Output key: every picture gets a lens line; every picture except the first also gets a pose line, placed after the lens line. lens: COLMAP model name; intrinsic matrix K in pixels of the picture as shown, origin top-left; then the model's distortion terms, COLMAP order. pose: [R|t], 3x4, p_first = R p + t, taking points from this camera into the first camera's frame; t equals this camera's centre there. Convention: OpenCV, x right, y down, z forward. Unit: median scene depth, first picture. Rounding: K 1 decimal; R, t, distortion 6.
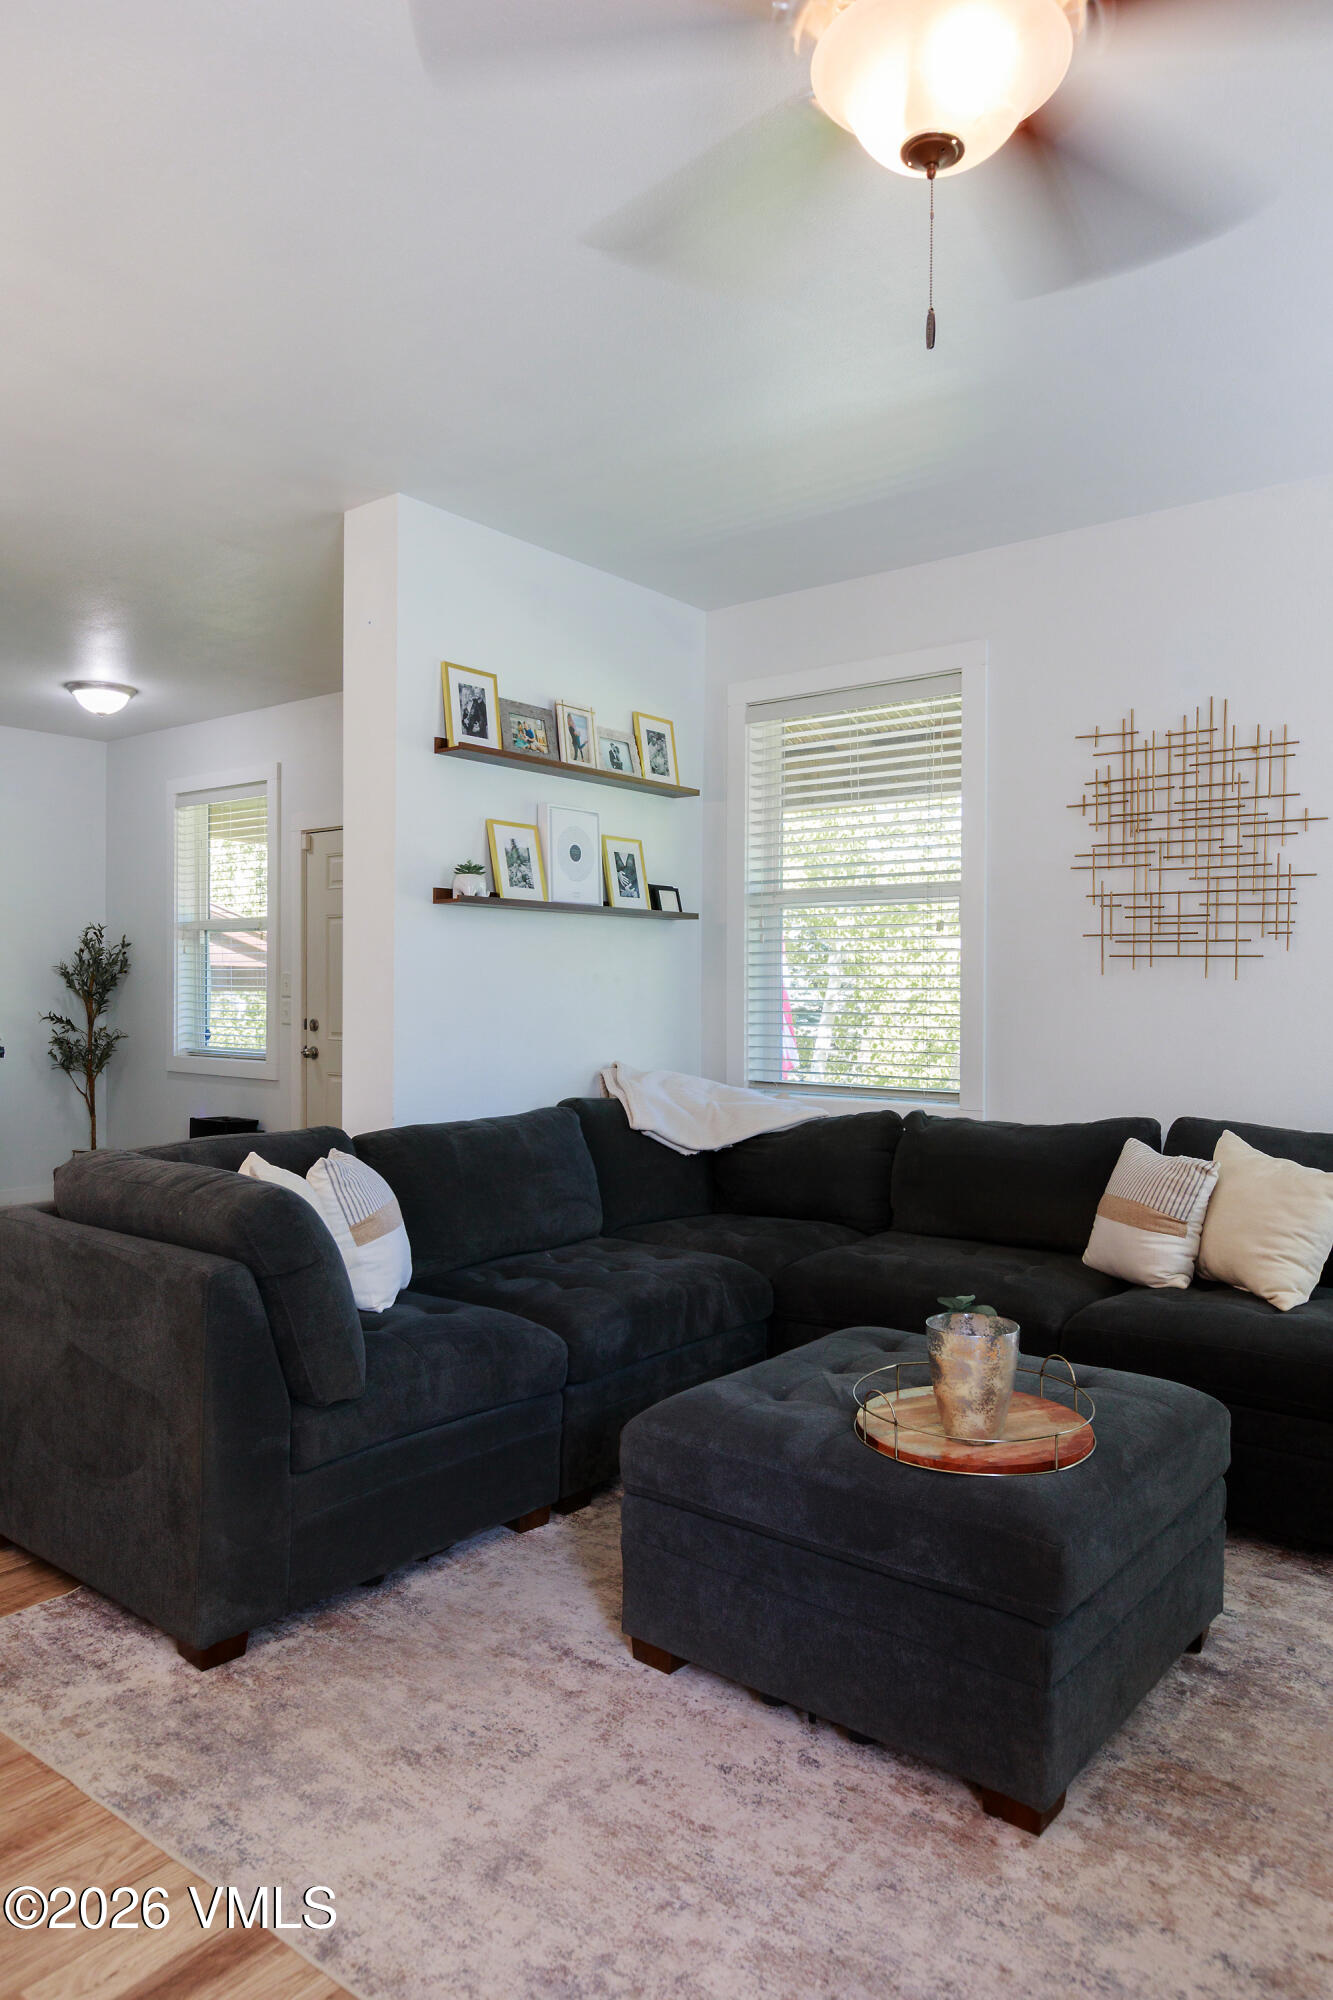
lens RADIAL K [[1256.4, 0, 665.8], [0, 1256.4, 993.3], [0, 0, 1]] dist [0.003968, 0.000180]
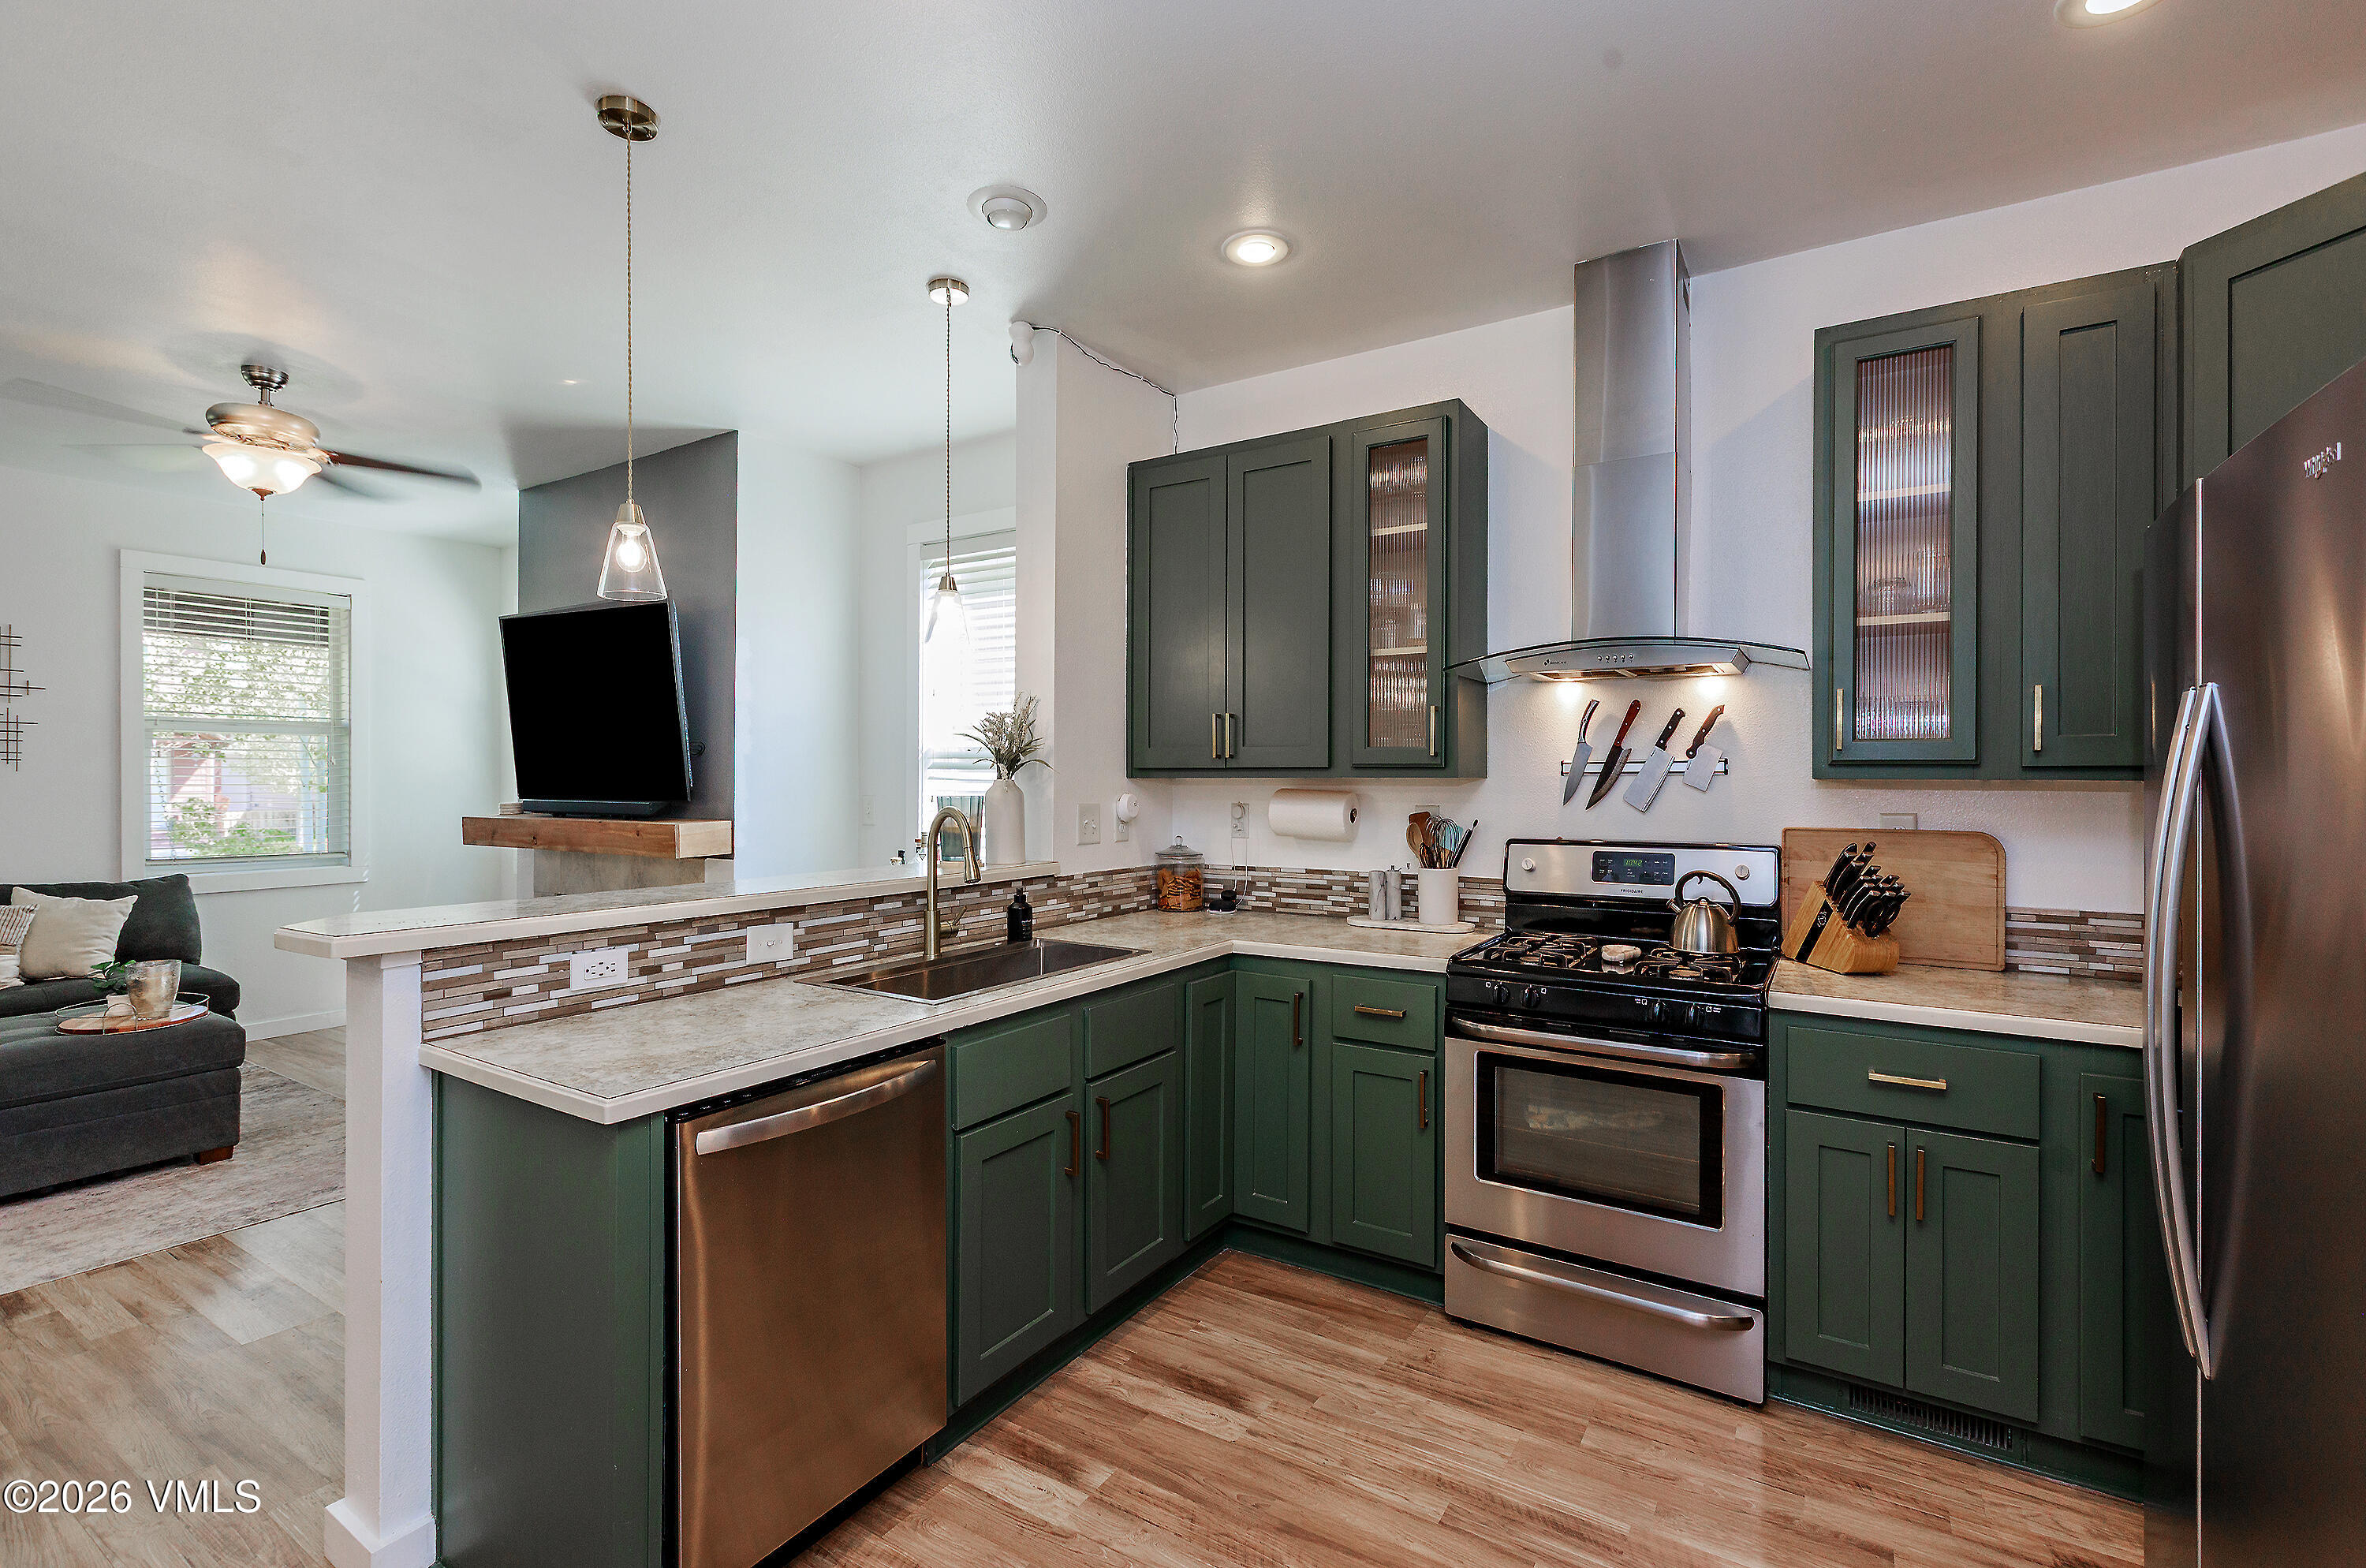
lens RADIAL K [[1077.0, 0, 1171.7], [0, 1077.0, 776.9], [0, 0, 1]] dist [-0.024047, -0.000523]
pose [[-0.097770, -0.006173, 0.995190, -1.872973], [0.005254, 0.999964, 0.006719, -0.057566], [-0.995195, 0.005886, -0.097734, -0.587492]]
